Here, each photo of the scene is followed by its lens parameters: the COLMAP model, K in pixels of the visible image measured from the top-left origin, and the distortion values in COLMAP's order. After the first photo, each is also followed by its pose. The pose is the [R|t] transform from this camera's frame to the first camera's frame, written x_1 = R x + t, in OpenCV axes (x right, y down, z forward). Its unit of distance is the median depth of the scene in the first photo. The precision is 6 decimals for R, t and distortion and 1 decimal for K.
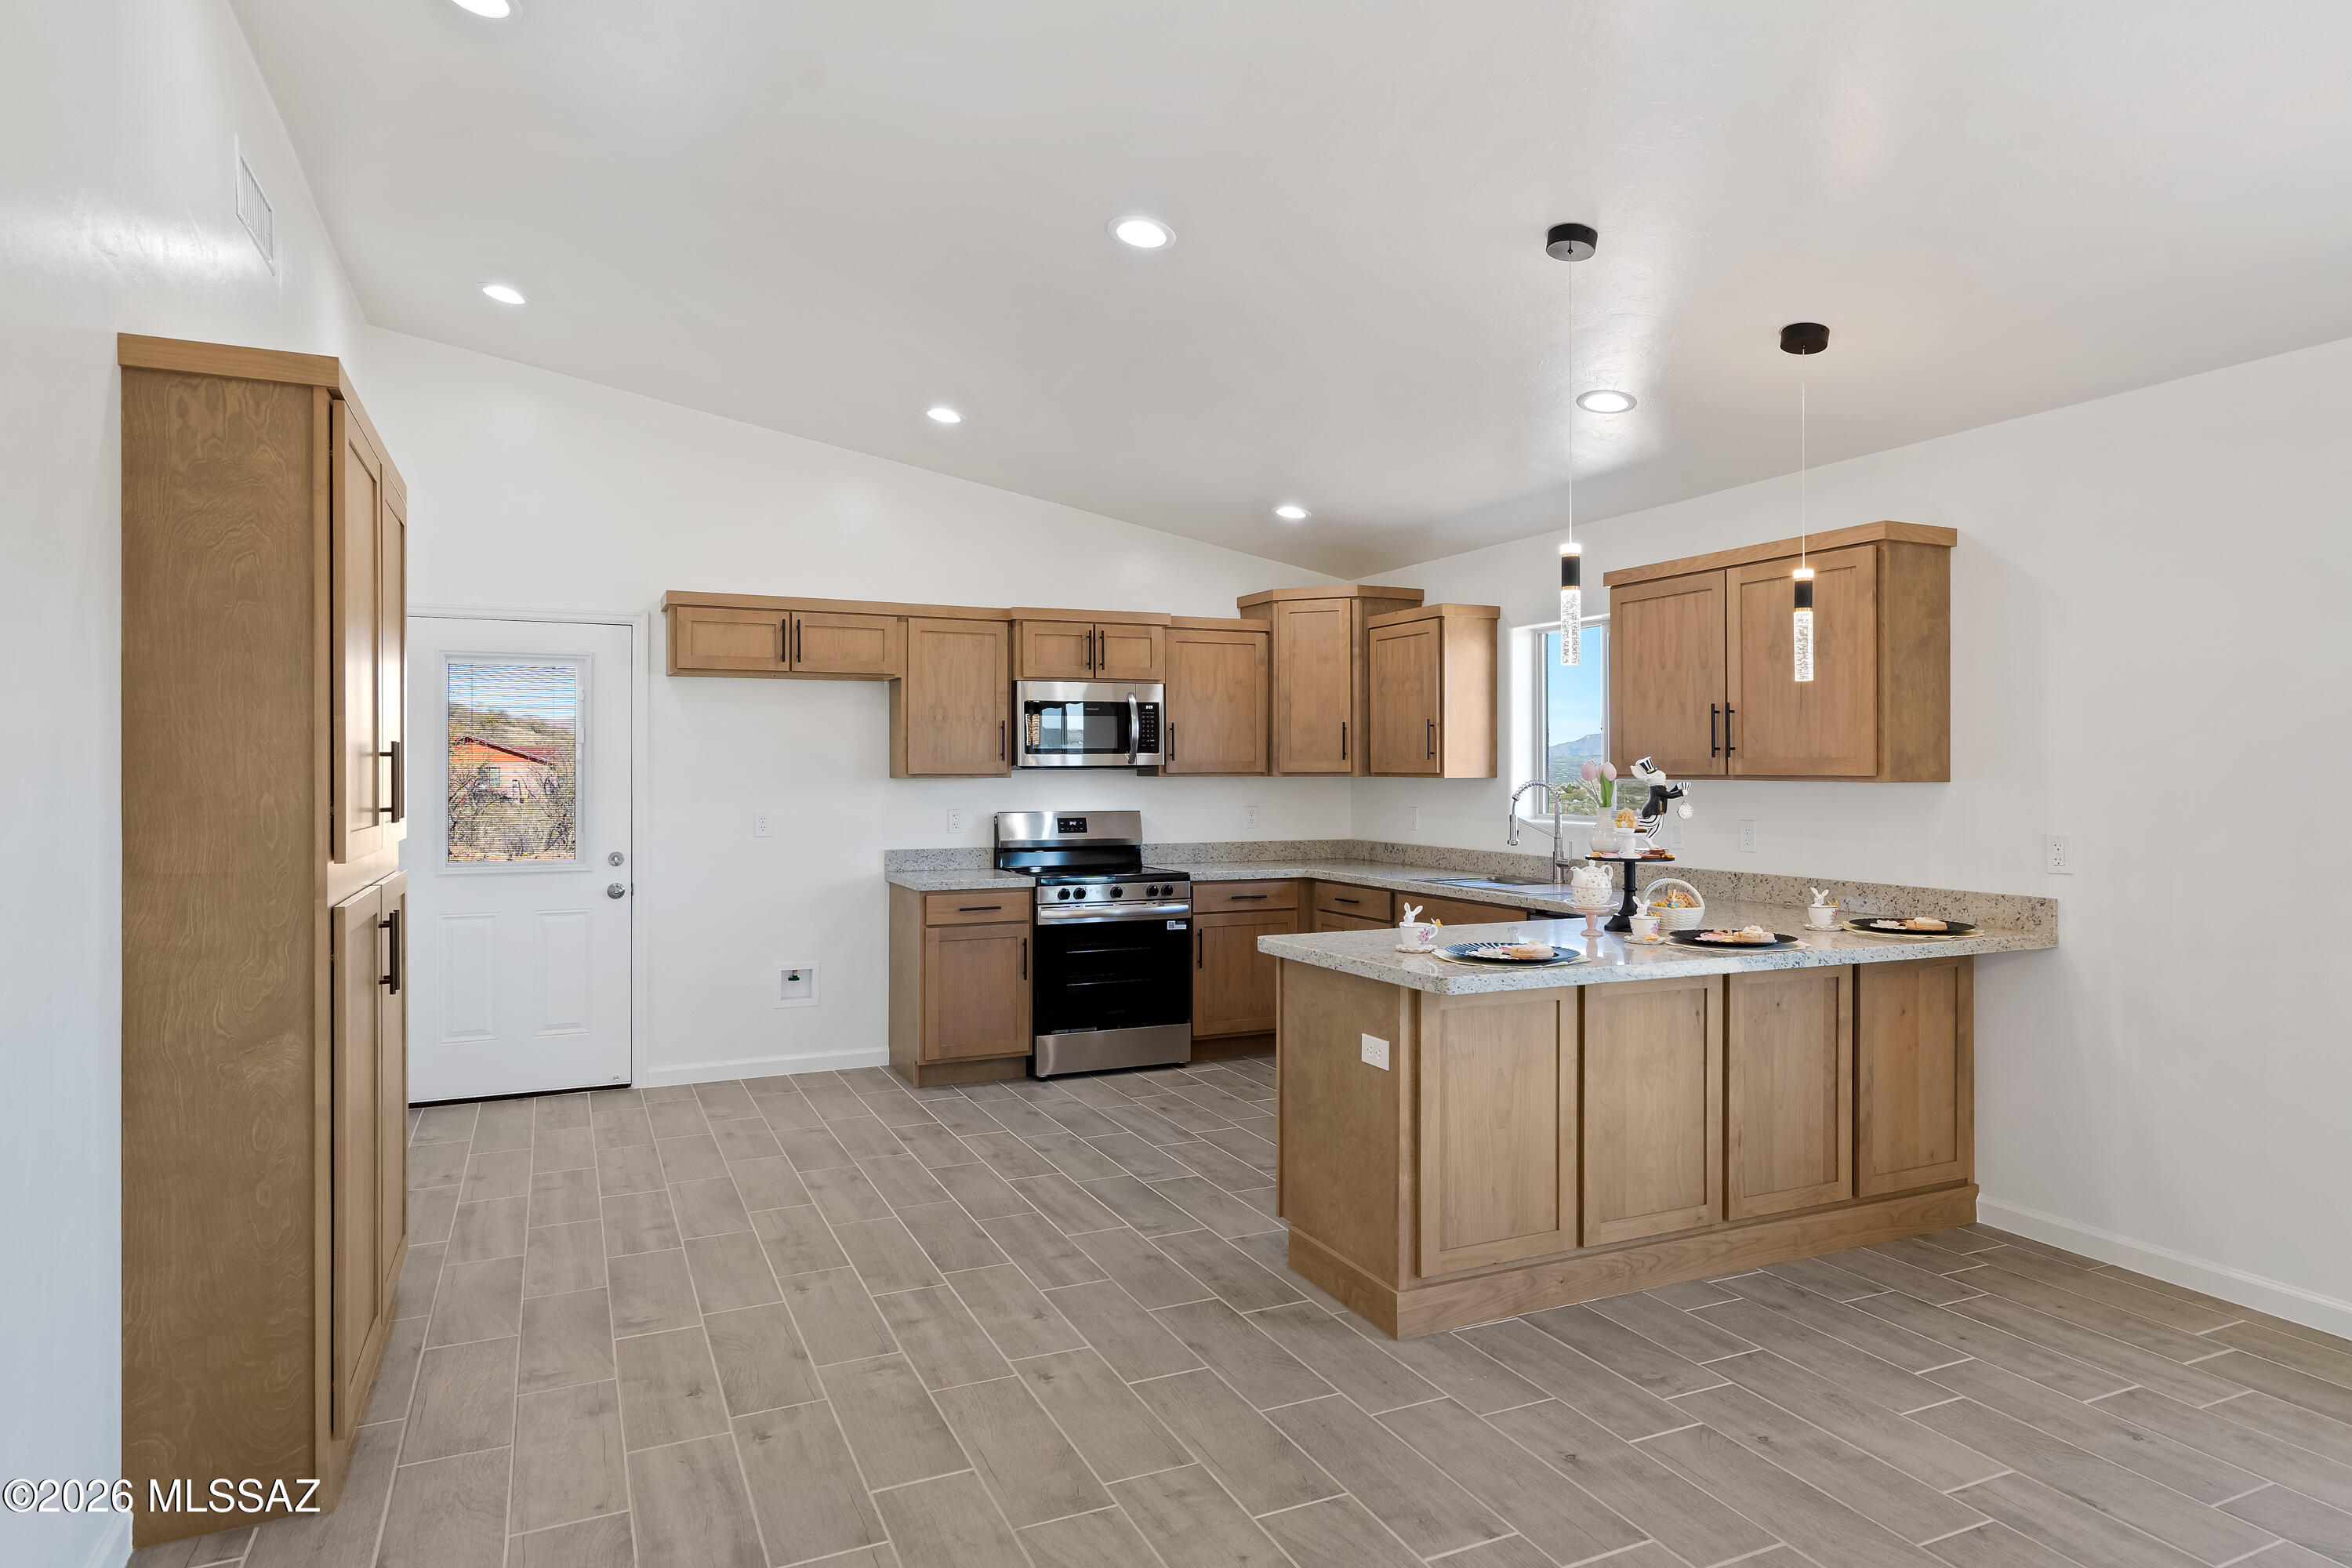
lens RADIAL K [[1345.8, 0, 1167.9], [0, 1345.8, 763.9], [0, 0, 1]] dist [0.005799, 0.000786]
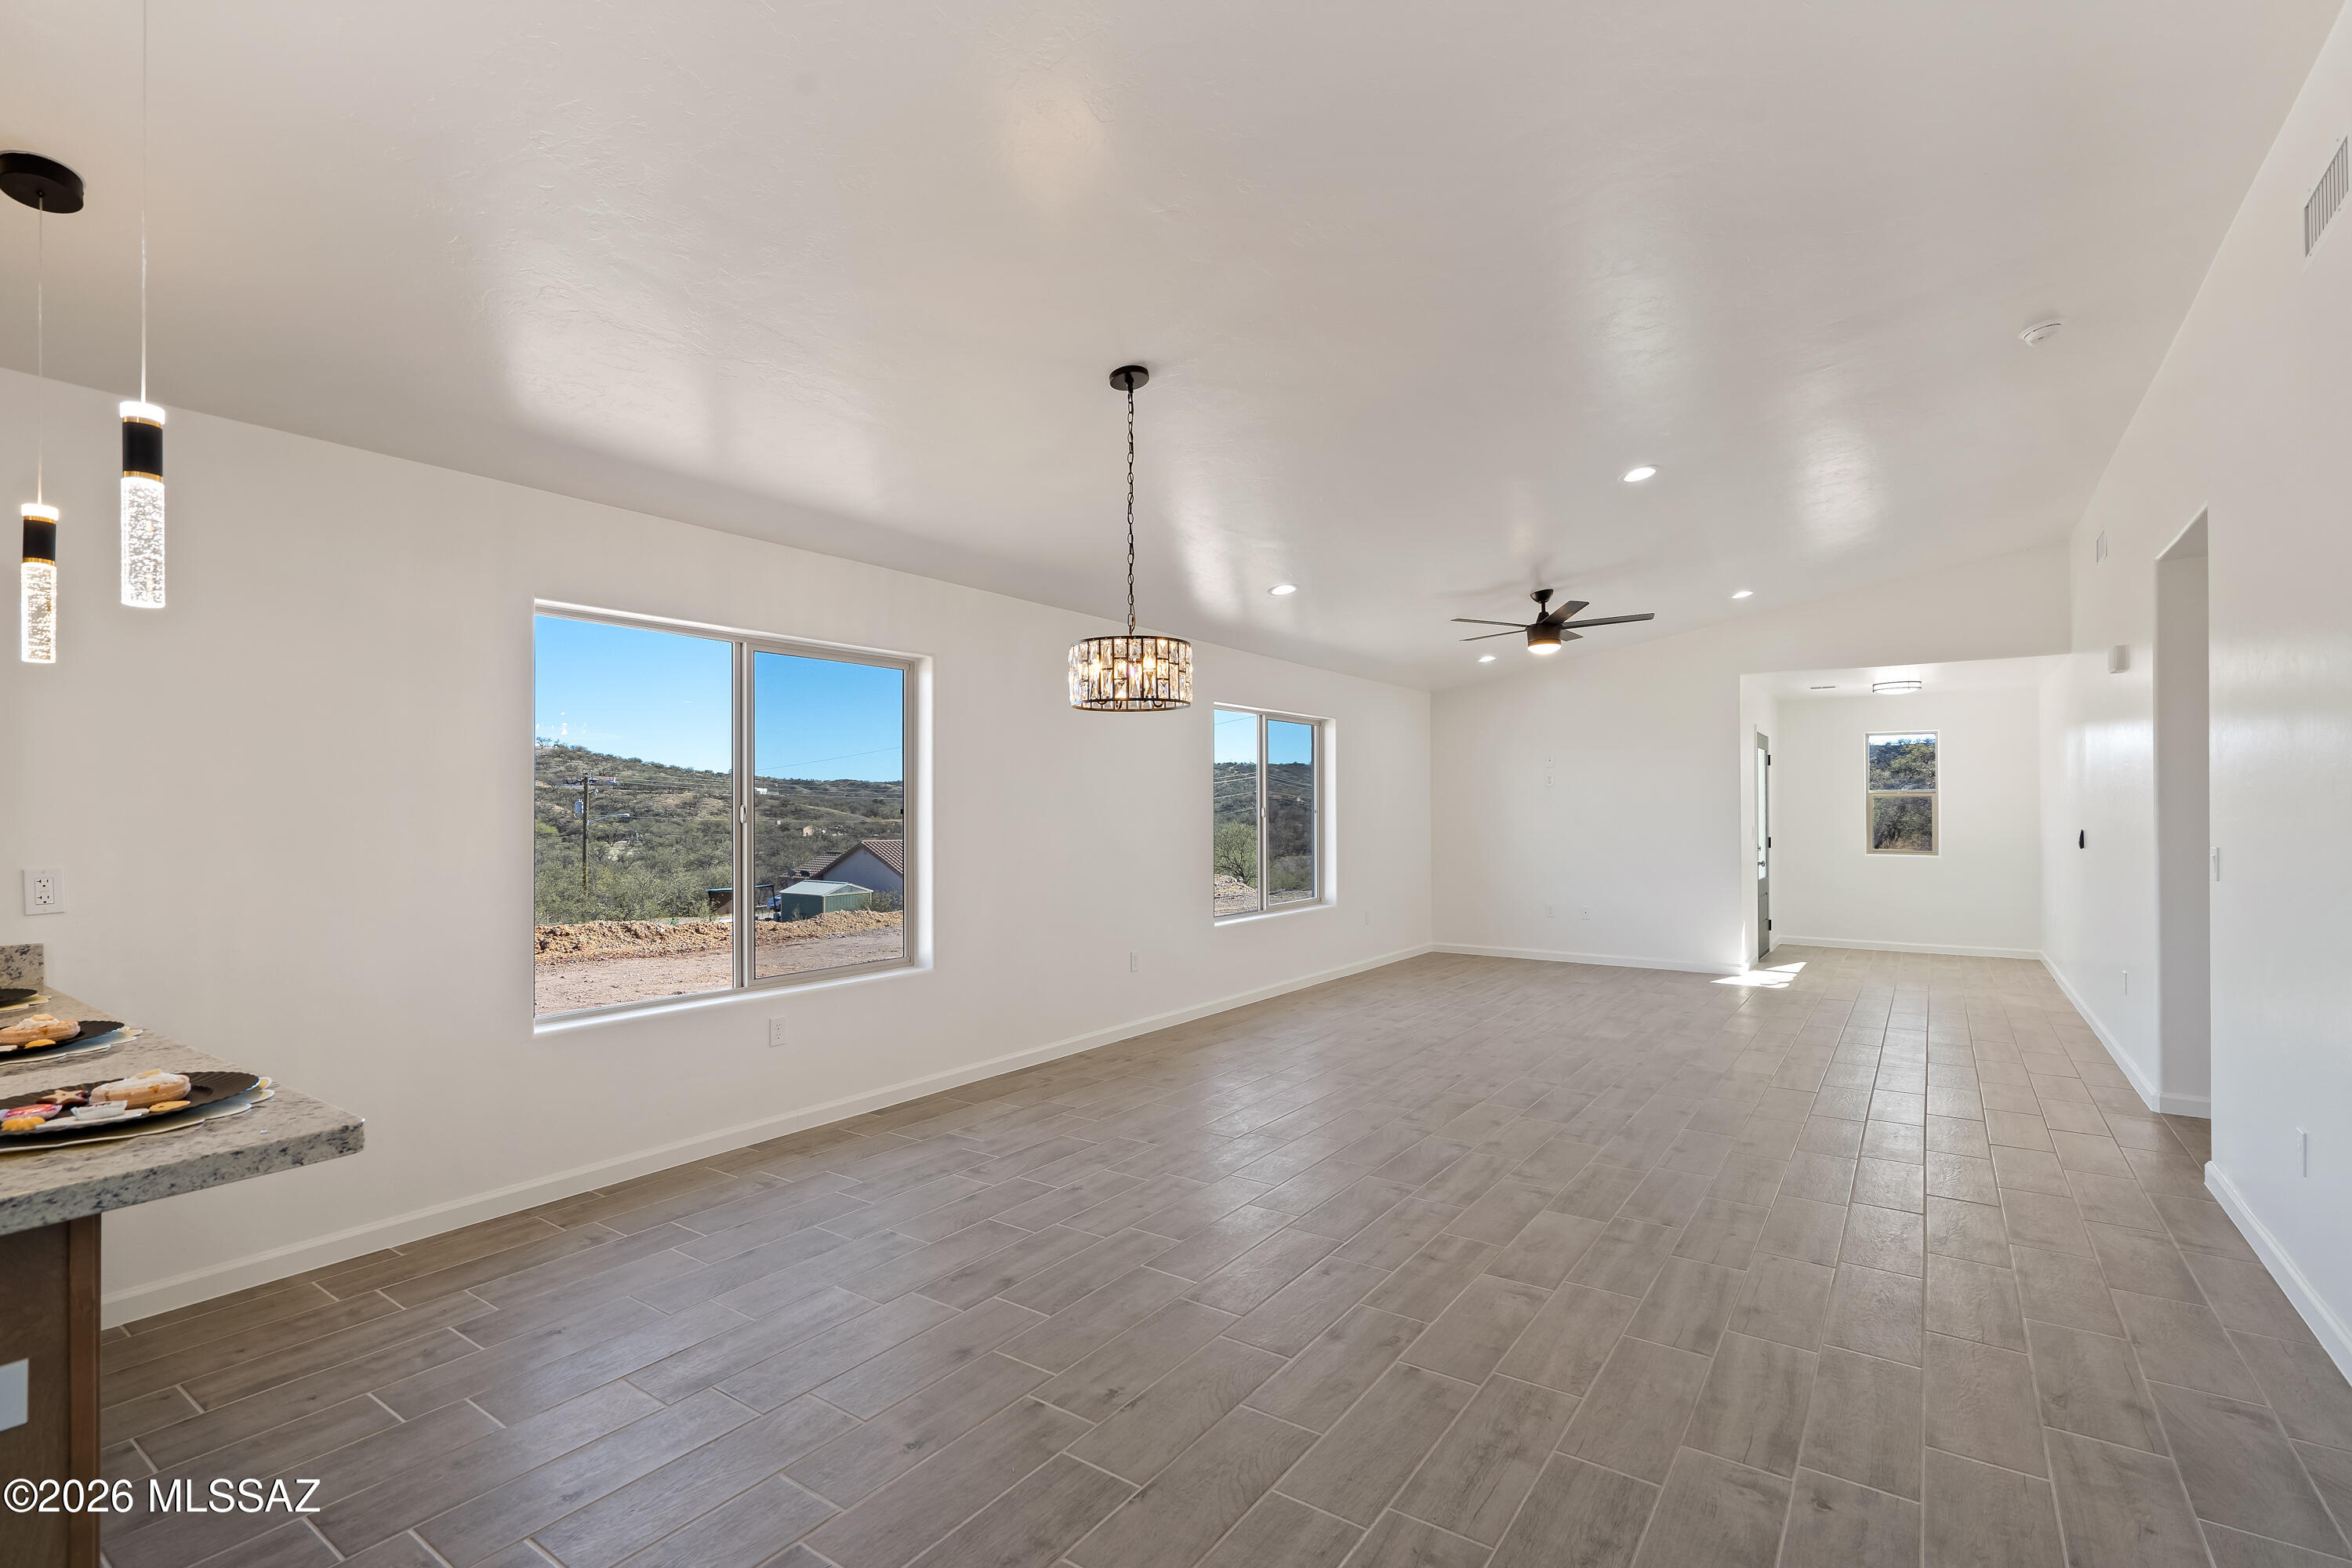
lens RADIAL K [[1072.7, 0, 1171.2], [0, 1072.7, 798.5], [0, 0, 1]] dist [-0.005096, 0.003326]
pose [[-0.503023, 0.012201, 0.864187, -0.283989], [0.000453, 0.999904, -0.013854, 0.016639], [-0.864273, -0.006578, -0.502980, 0.687961]]
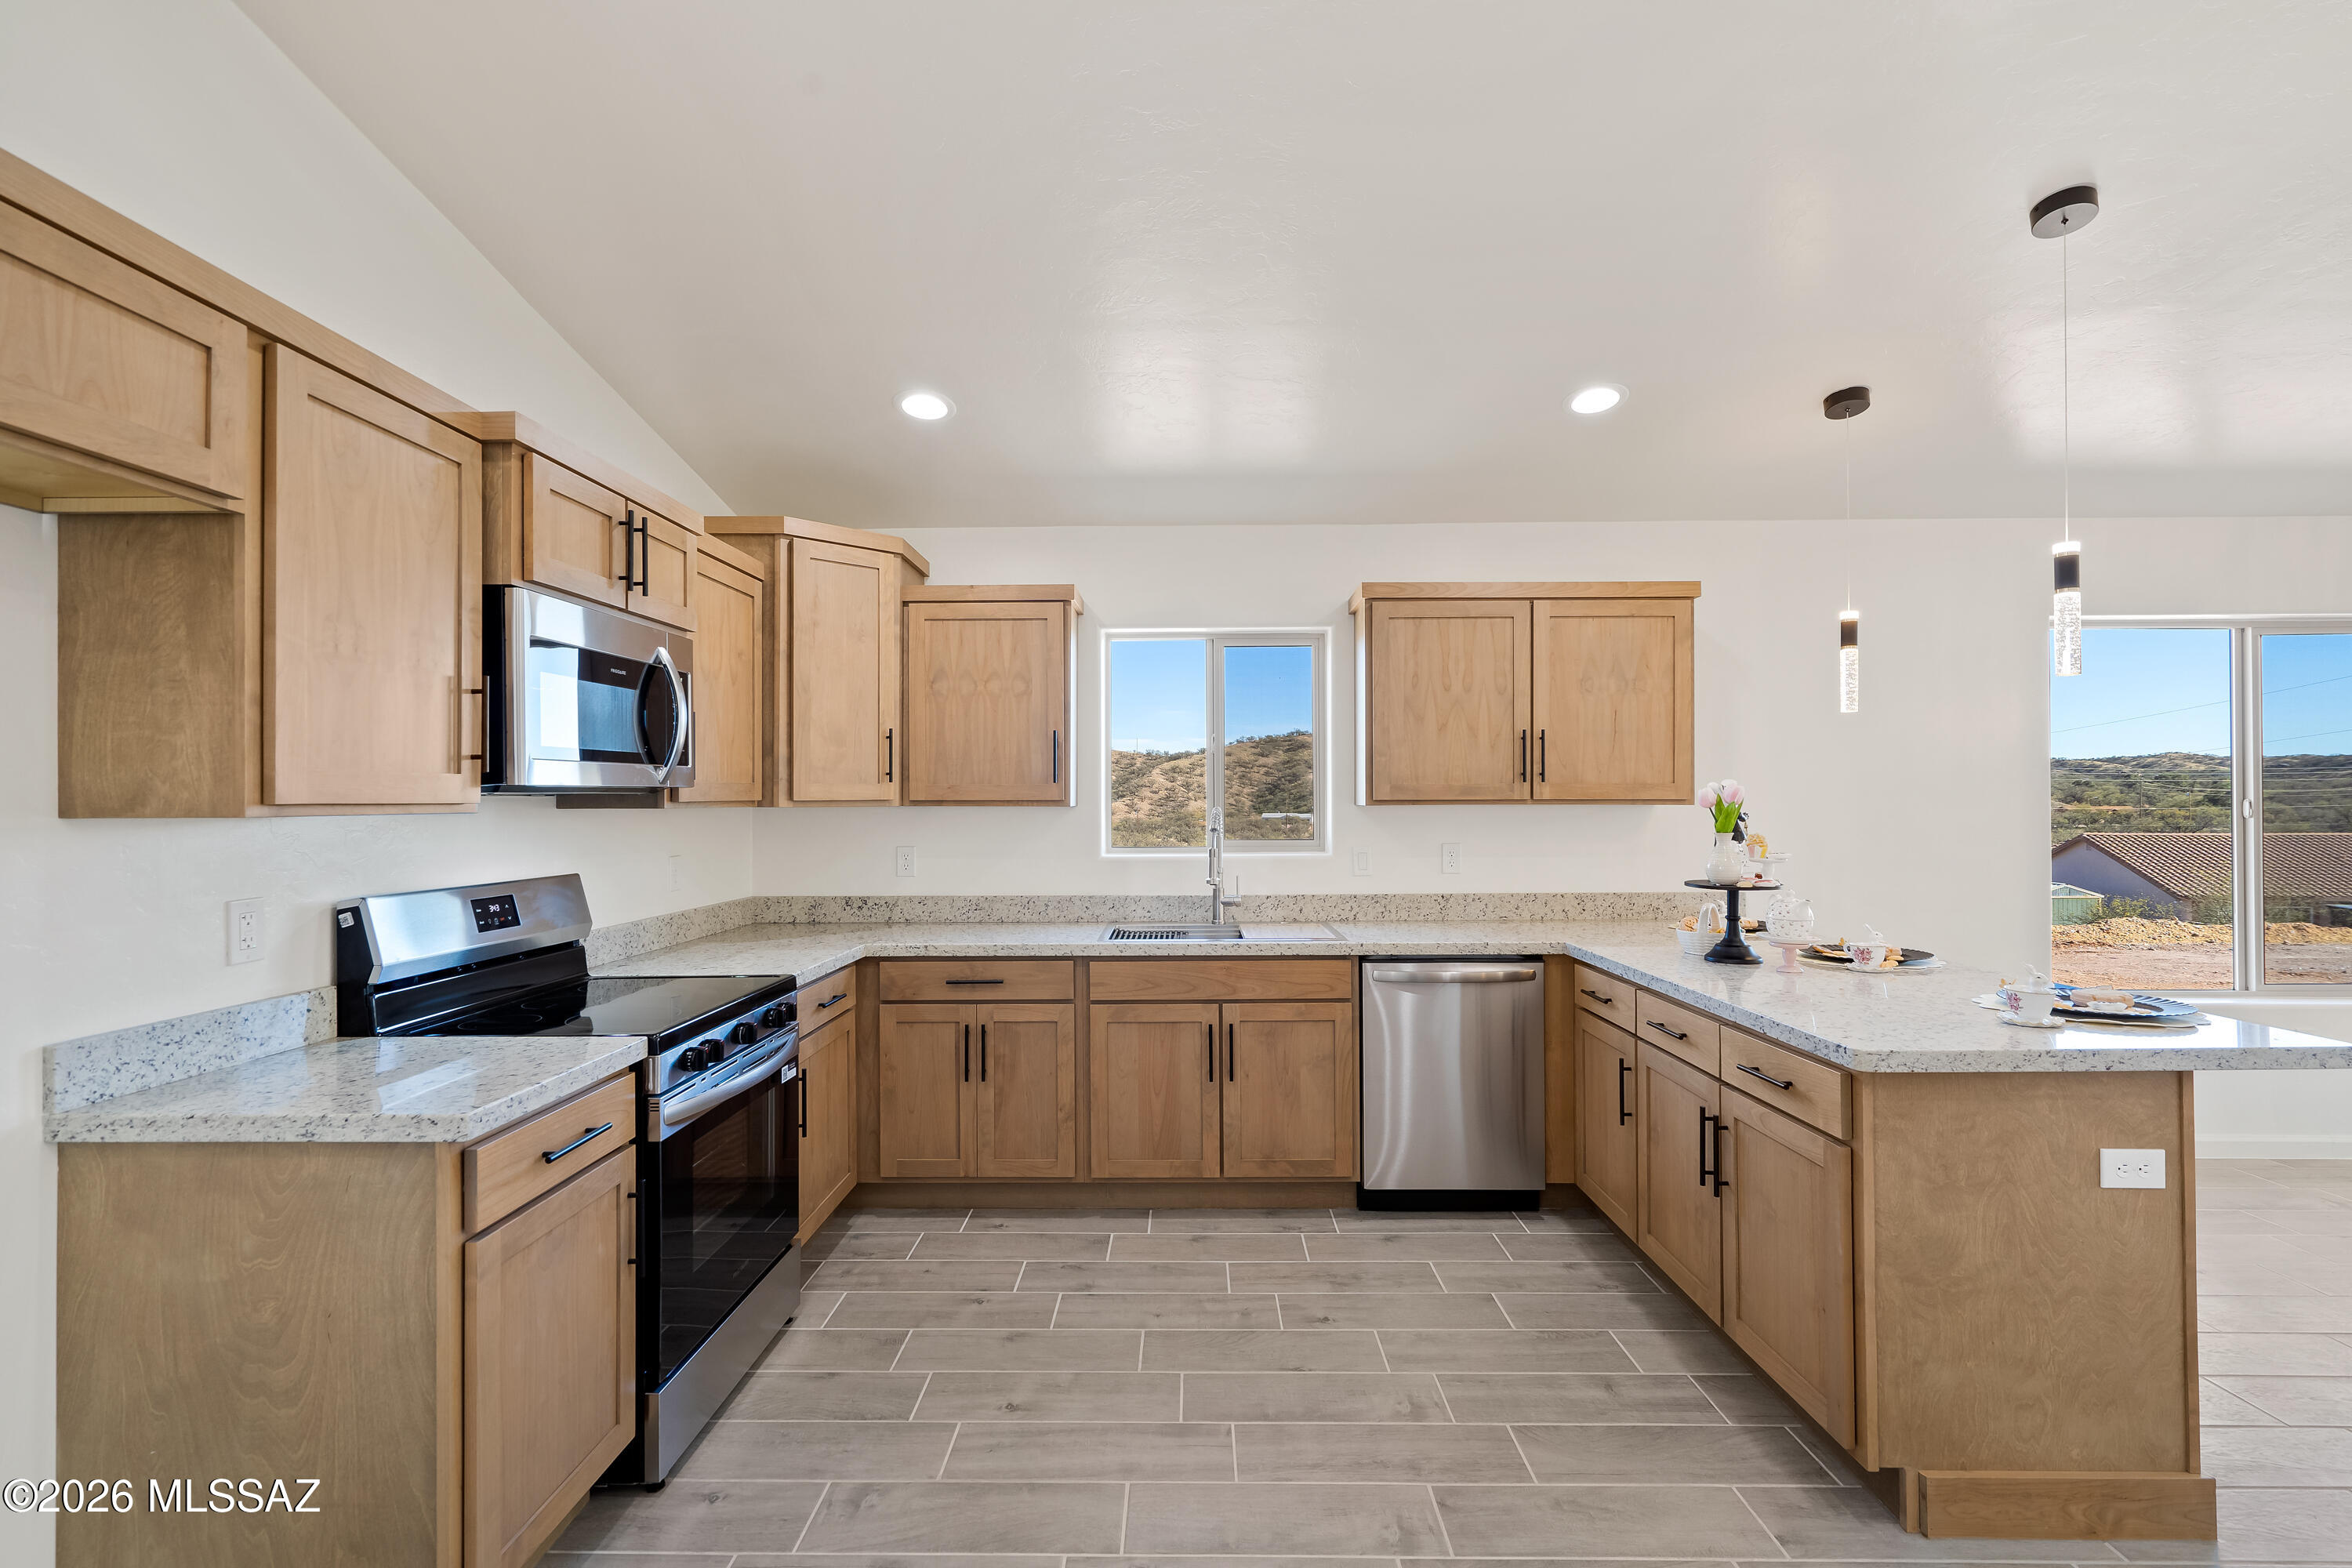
lens RADIAL K [[1072.7, 0, 1172.4], [0, 1072.7, 792.9], [0, 0, 1]] dist [-0.005096, 0.003326]
pose [[0.428605, 0.004213, 0.903482, -0.499358], [-0.000917, 0.999991, -0.004228, 0.007599], [-0.903491, 0.000984, 0.428605, 1.007741]]
